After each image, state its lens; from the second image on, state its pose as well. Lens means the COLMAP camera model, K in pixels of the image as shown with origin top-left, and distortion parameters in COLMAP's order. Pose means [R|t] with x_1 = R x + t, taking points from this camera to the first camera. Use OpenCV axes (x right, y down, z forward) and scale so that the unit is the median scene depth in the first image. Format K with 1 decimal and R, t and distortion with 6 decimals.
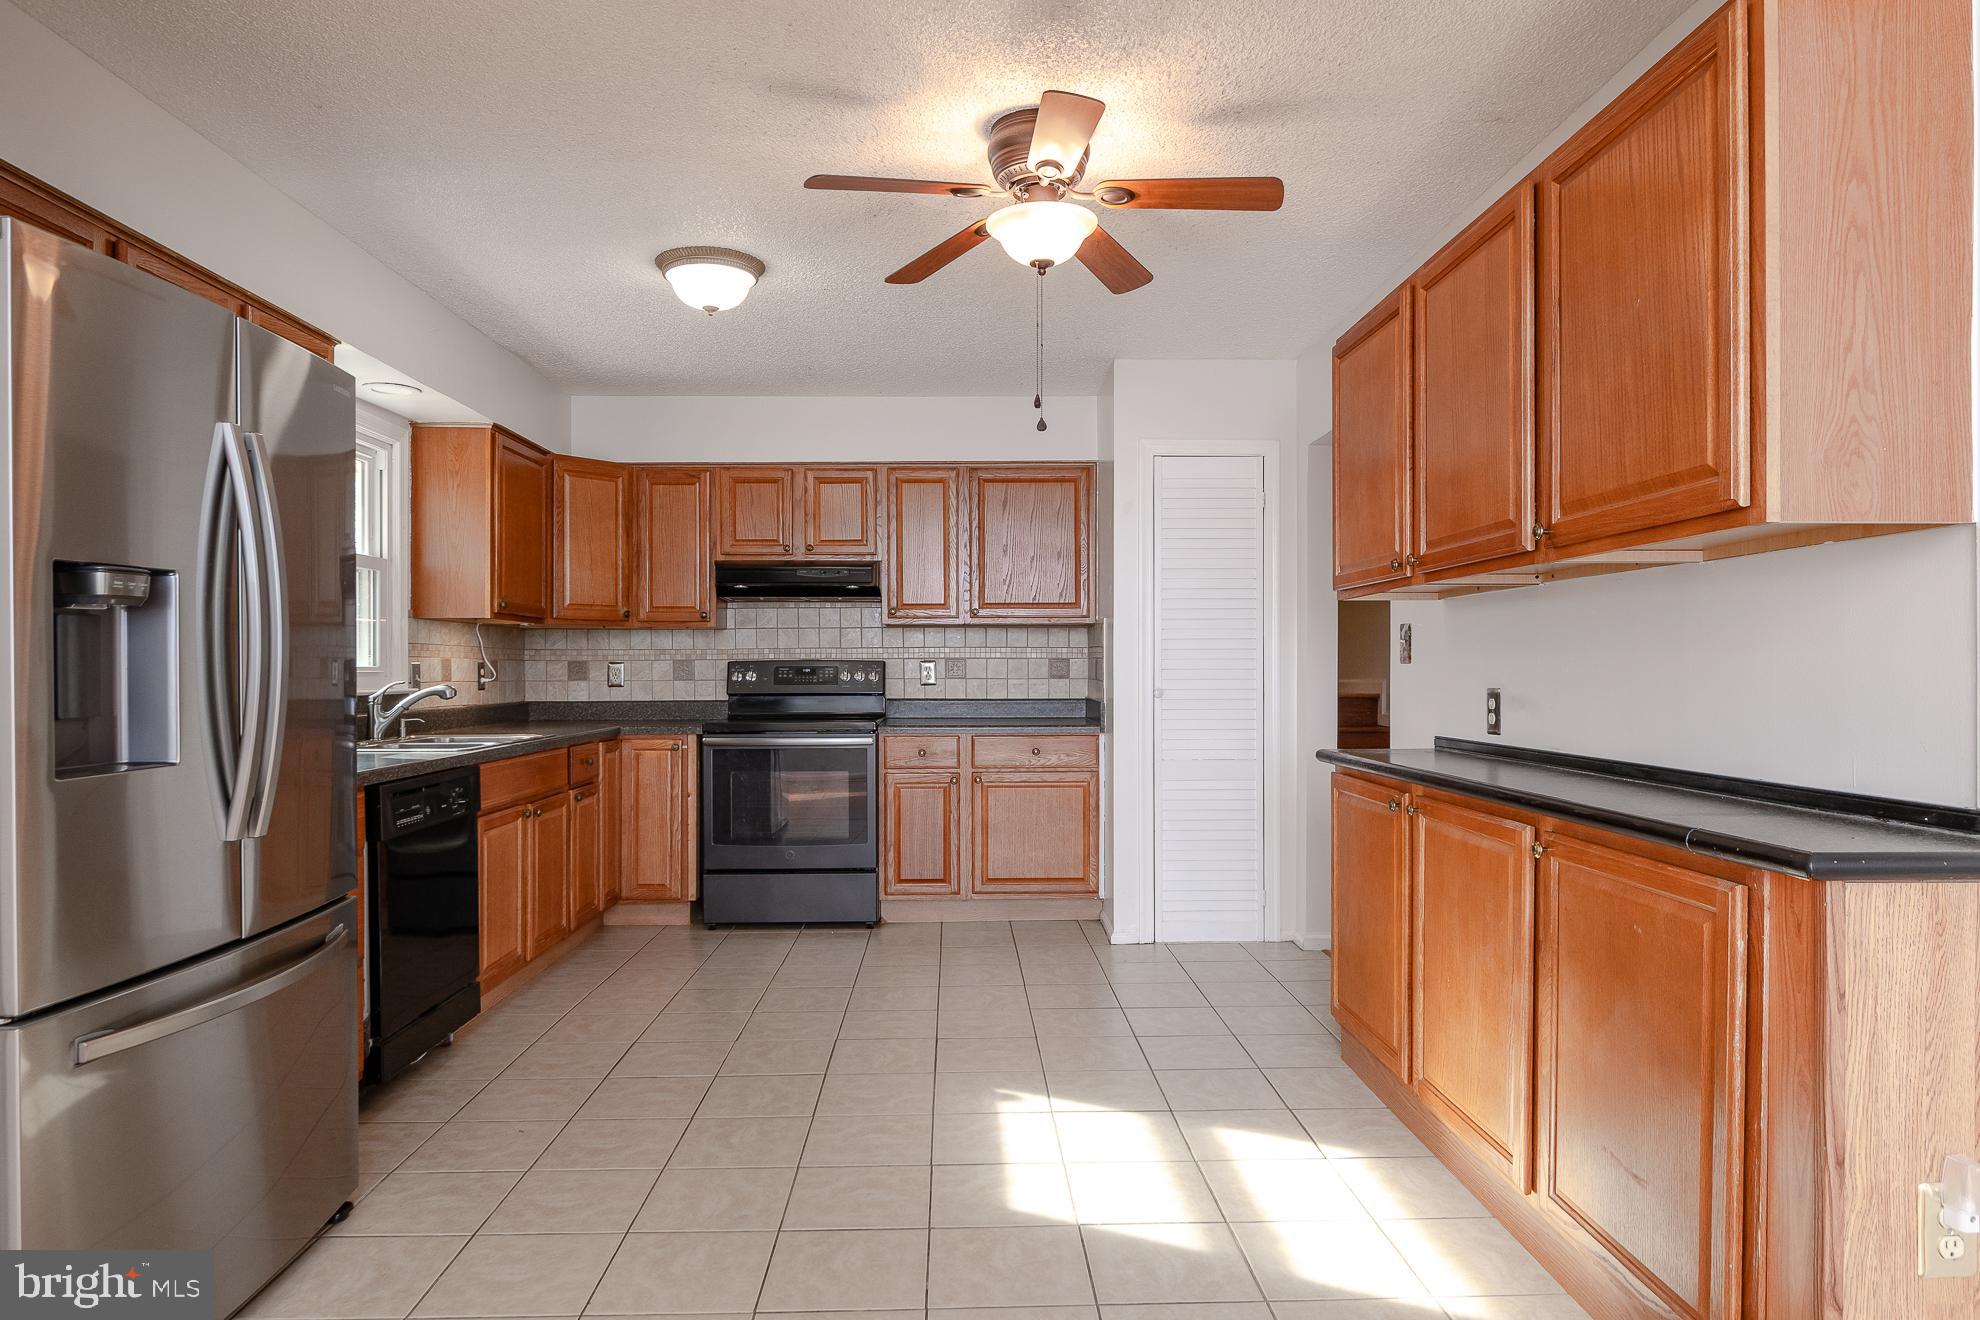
lens RADIAL K [[1177.3, 0, 1020.7], [0, 1177.3, 668.7], [0, 0, 1]] dist [0.008201, 0.001827]
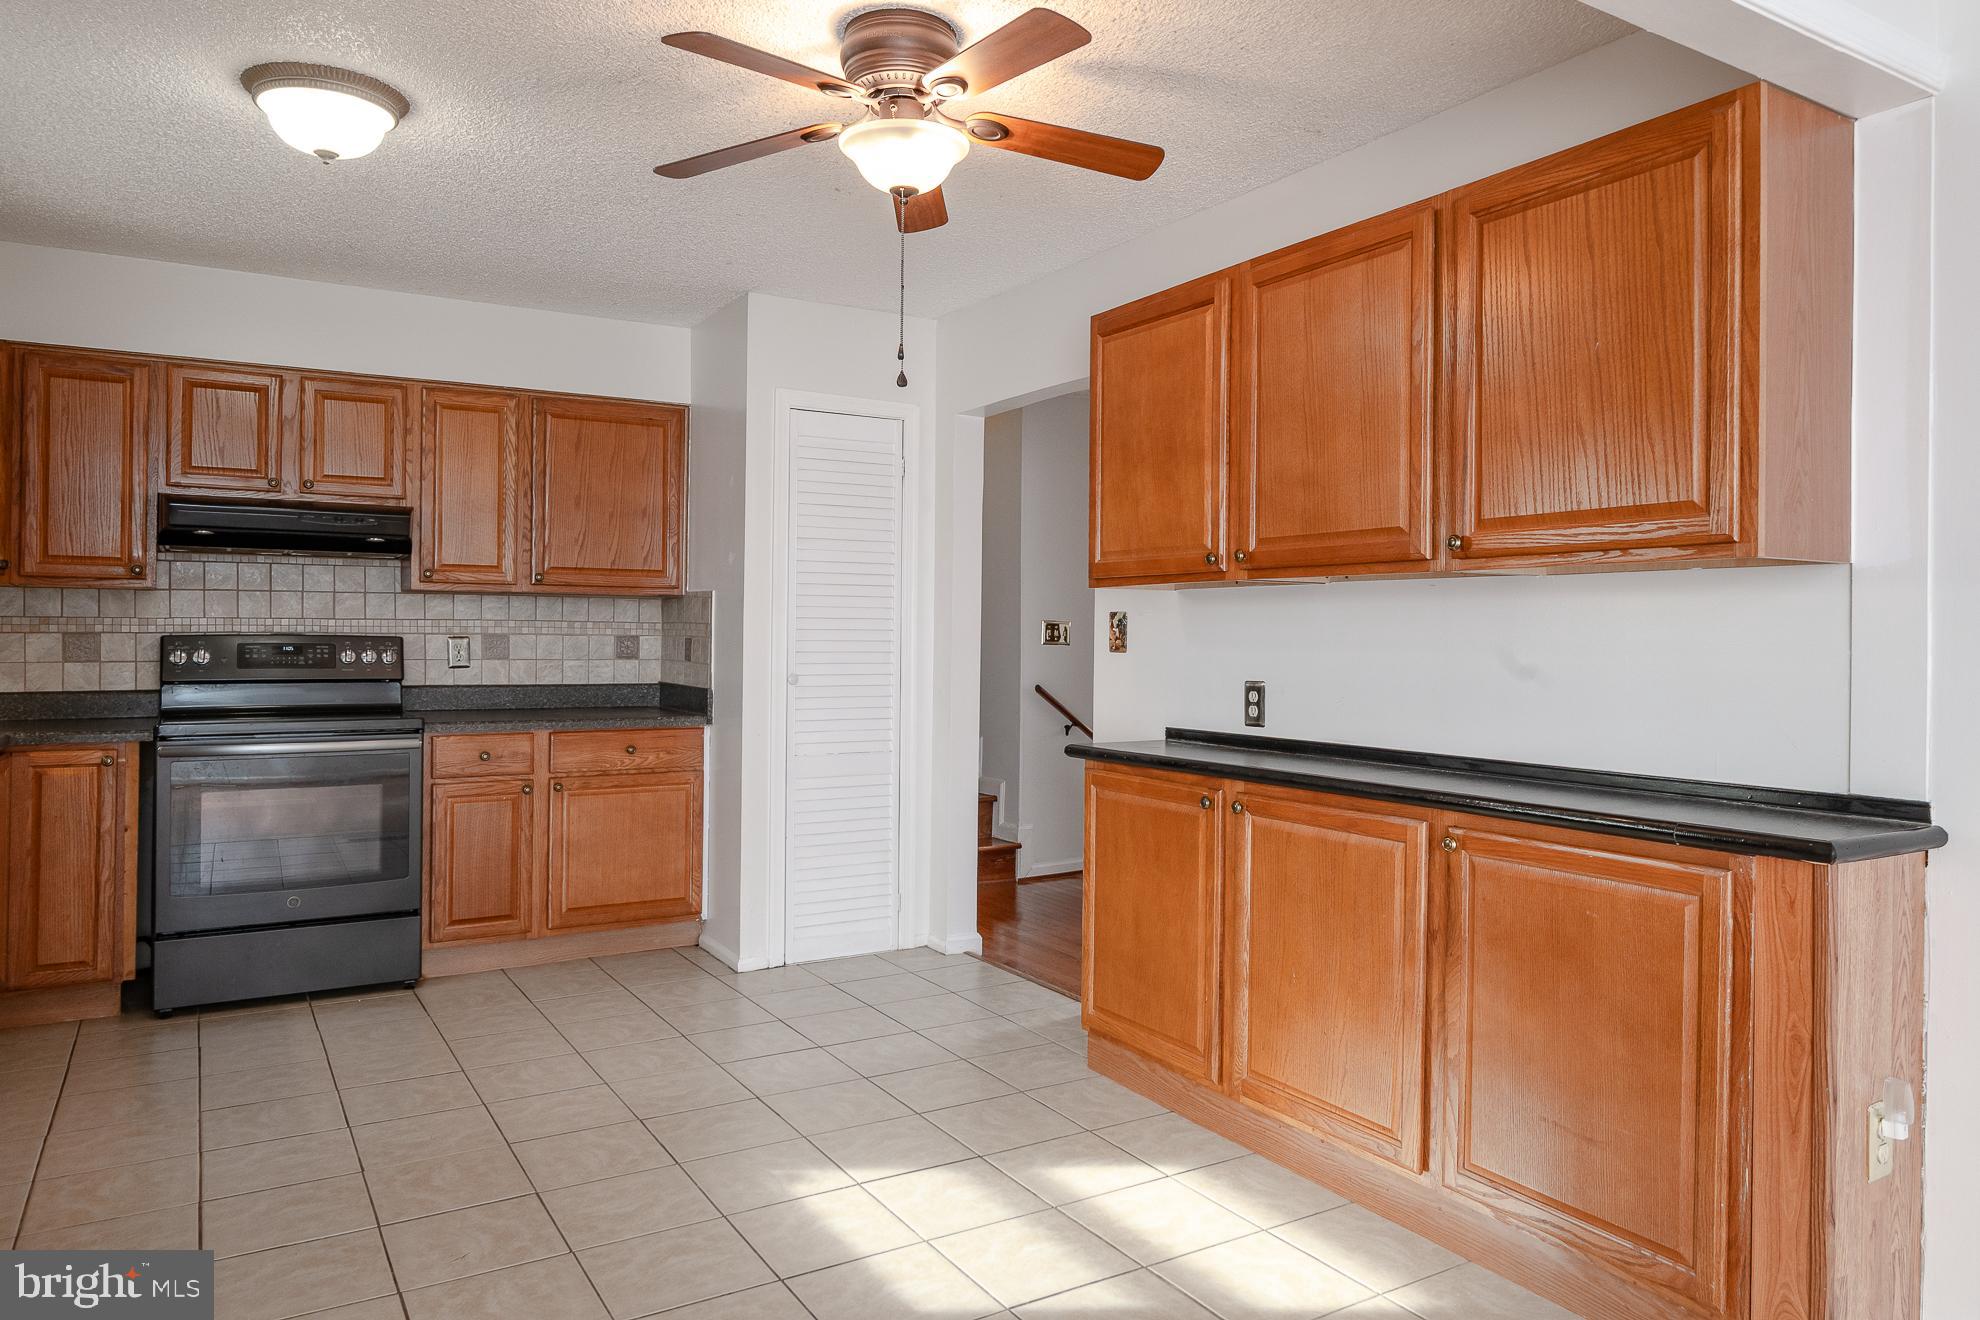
lens RADIAL K [[1289.7, 0, 1013.2], [0, 1289.7, 631.6], [0, 0, 1]] dist [0.005537, -0.002971]
pose [[0.873911, 0.011441, 0.485951, -0.225826], [-0.010662, 0.999934, -0.004368, -0.013409], [-0.485969, -0.001364, 0.873975, 0.090041]]
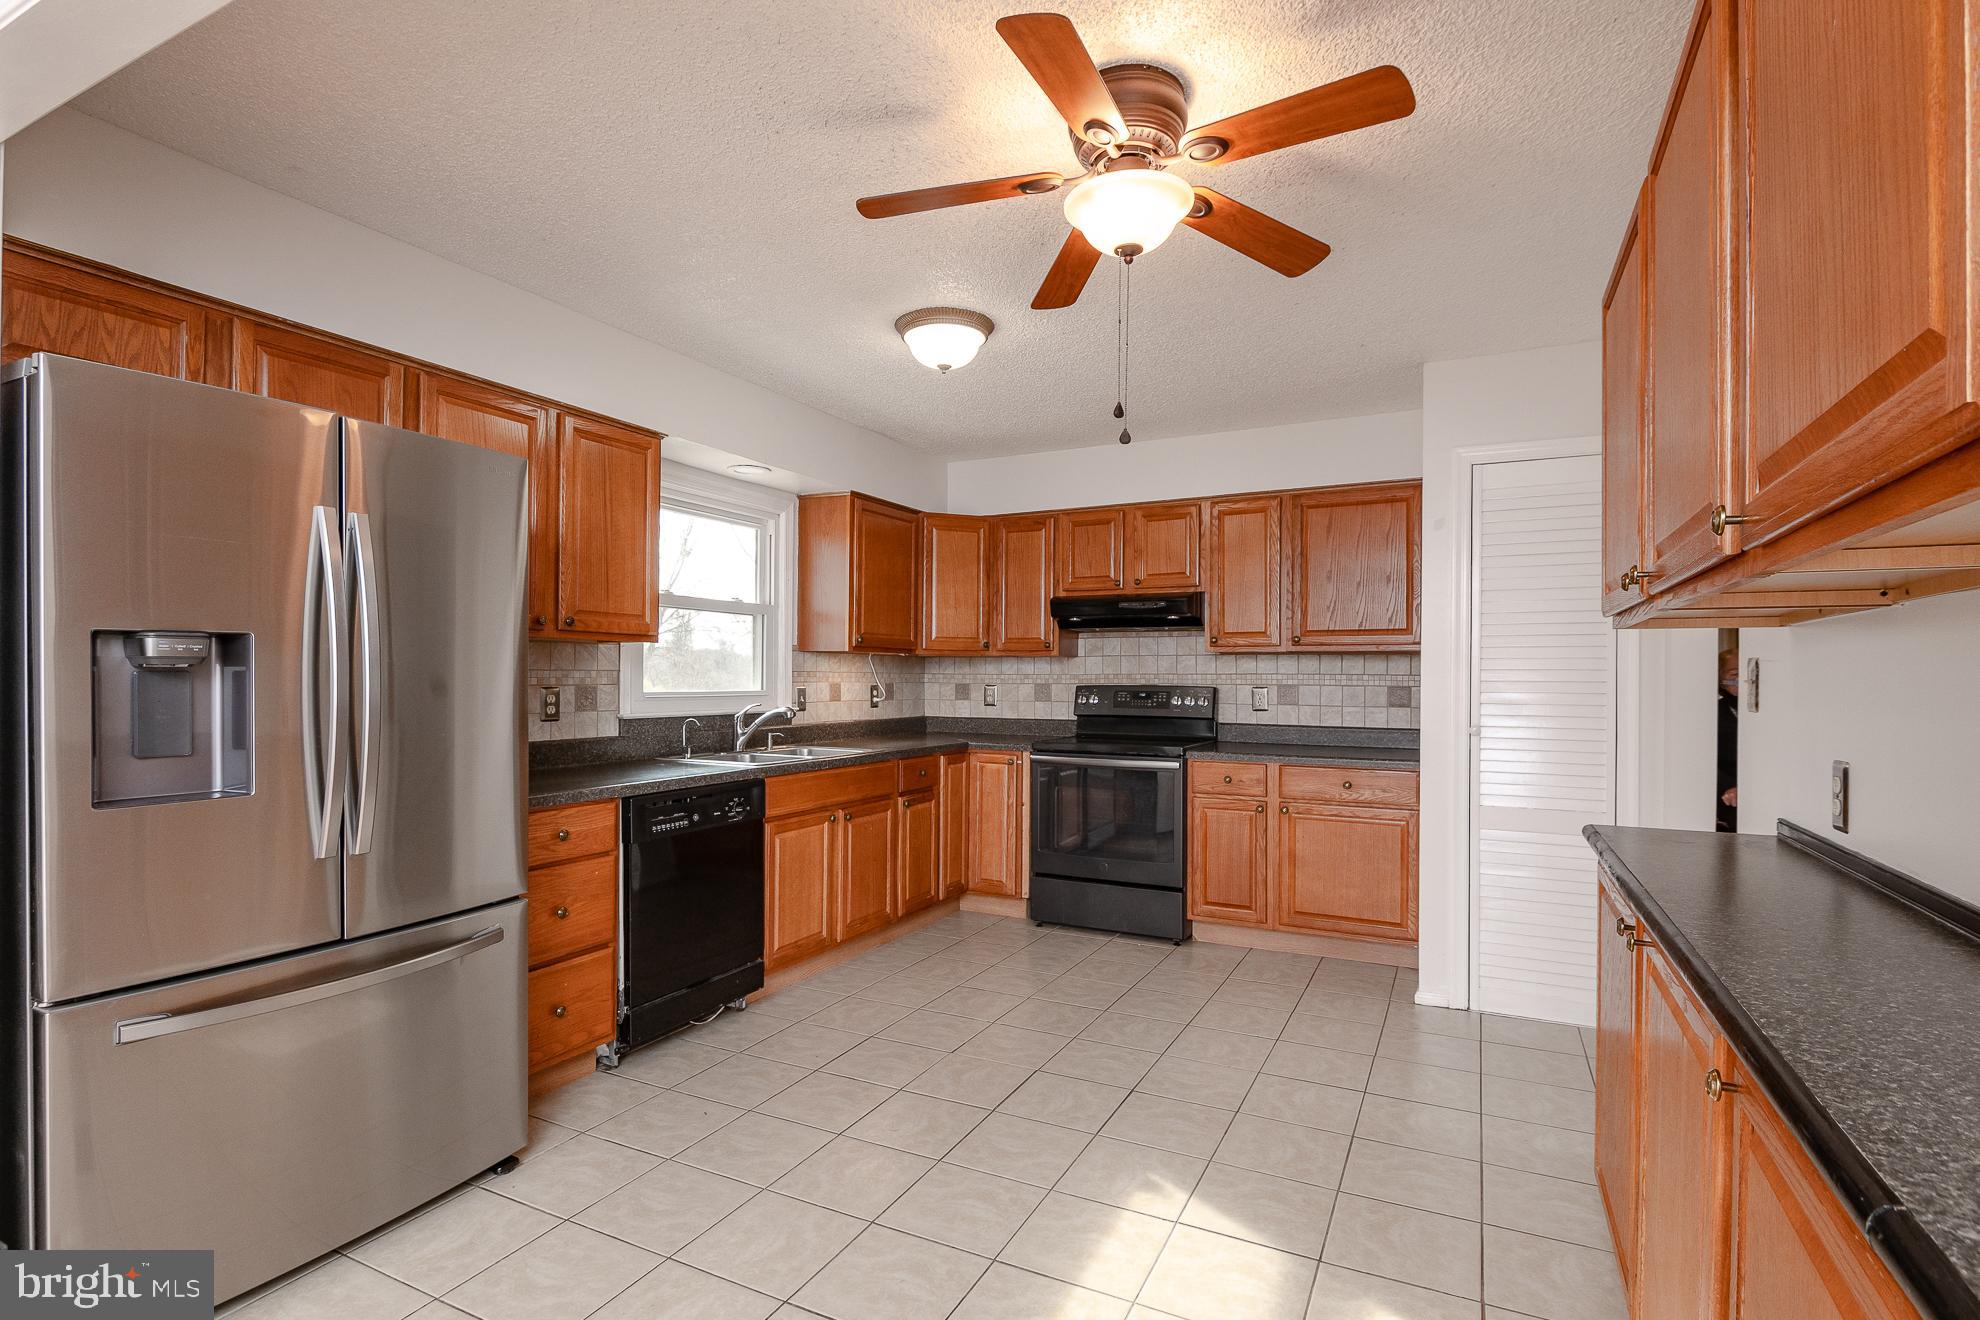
lens RADIAL K [[961.6, 0, 1015.8], [0, 961.6, 674.3], [0, 0, 1]] dist [0.005220, -0.004068]
pose [[0.876589, 0.007303, -0.481184, 0.179024], [-0.008962, 0.999959, -0.001149, -0.019398], [0.481156, 0.005320, 0.876619, 0.213871]]
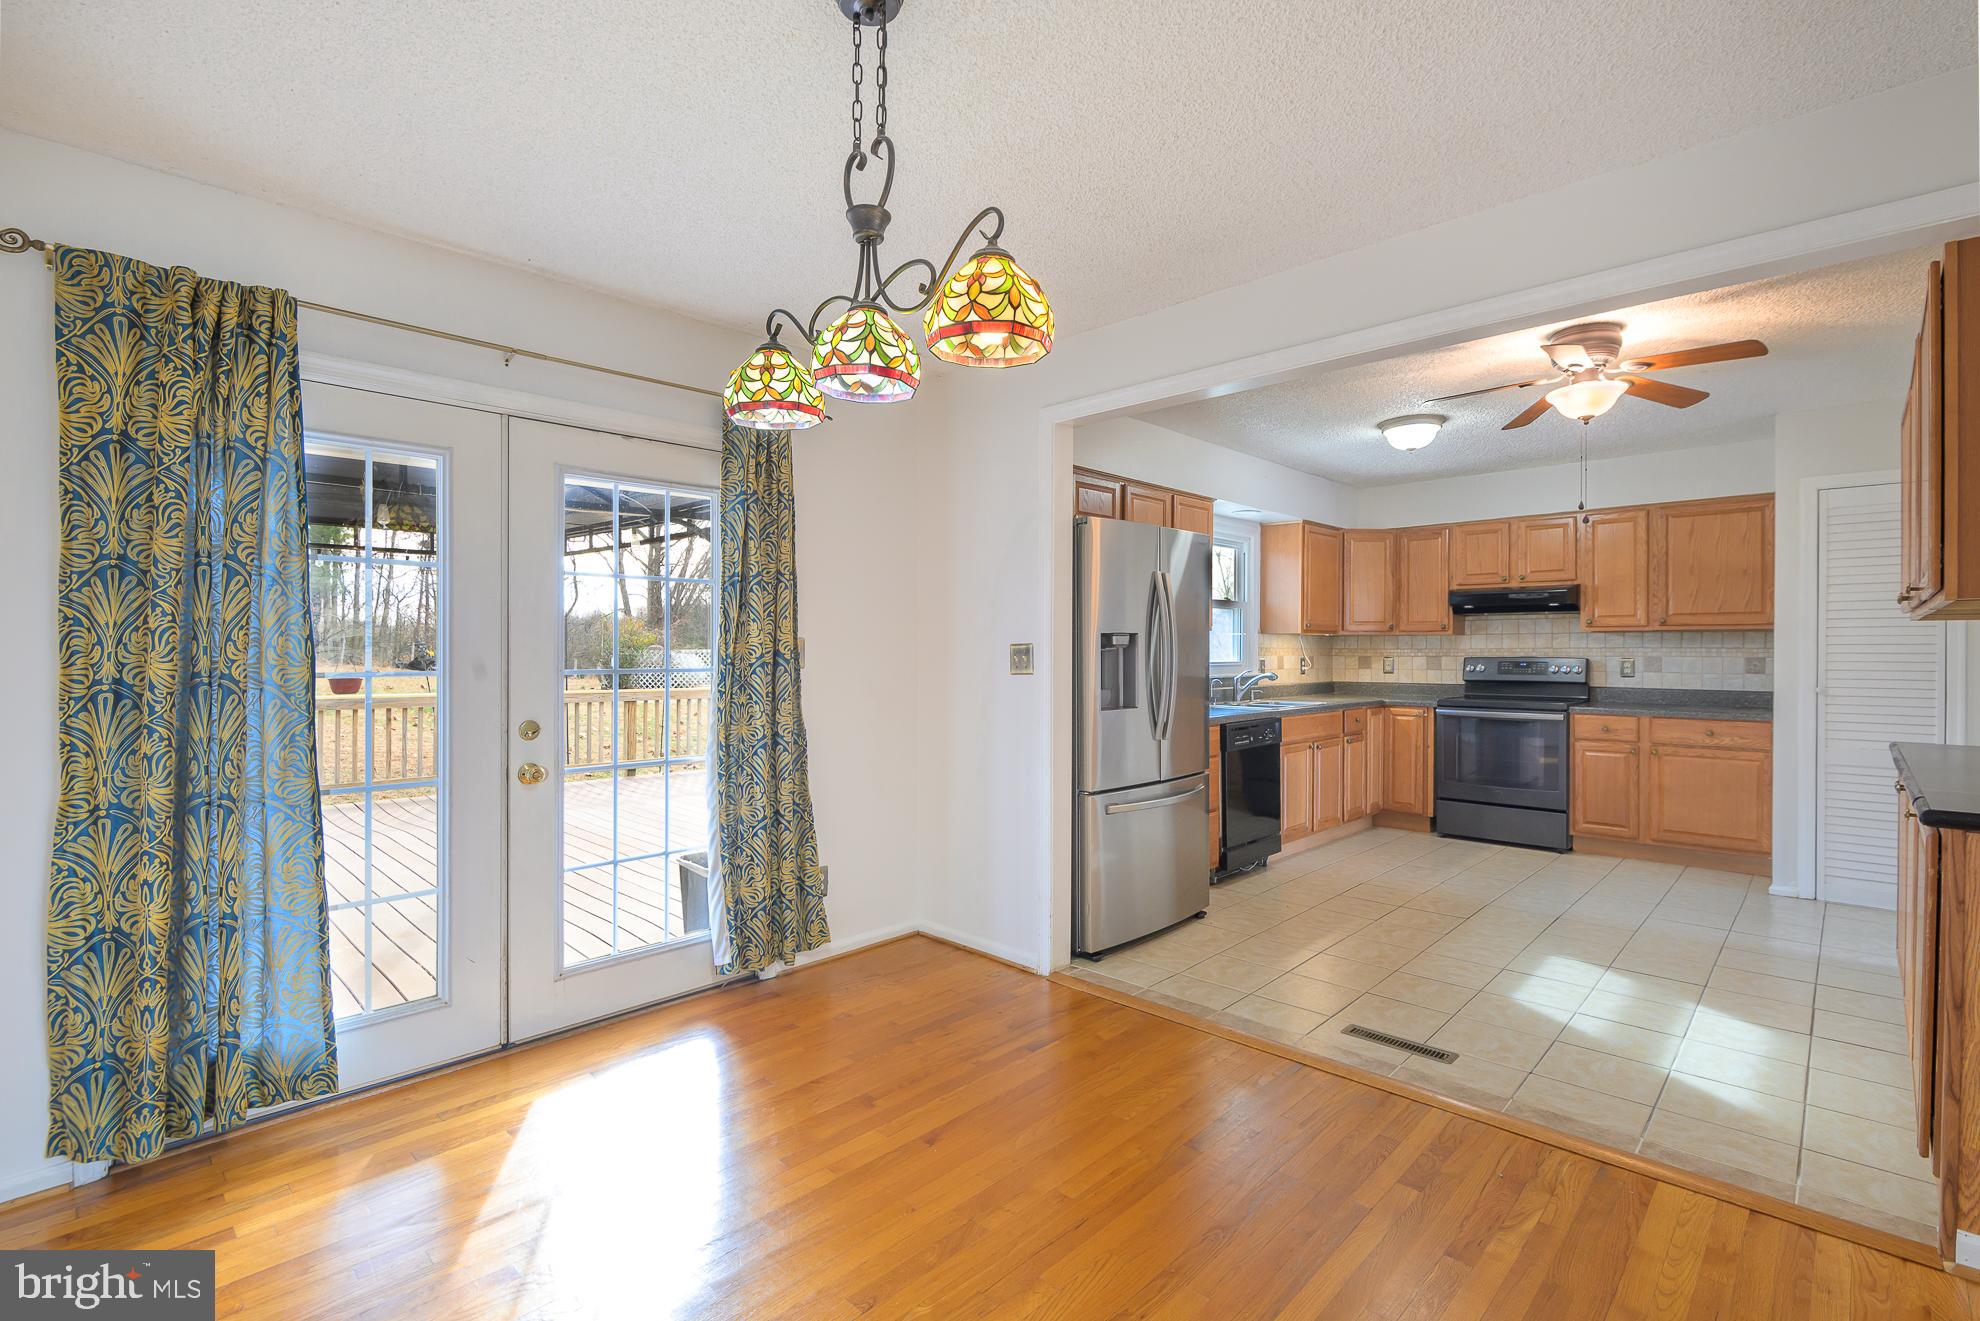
lens RADIAL K [[961.6, 0, 1035.2], [0, 961.6, 654.7], [0, 0, 1]] dist [0.005220, -0.004068]
pose [[0.723782, 0.008158, -0.689980, 0.234505], [-0.003688, 0.999962, 0.007955, -0.021605], [0.690019, -0.003213, 0.723784, -0.276745]]
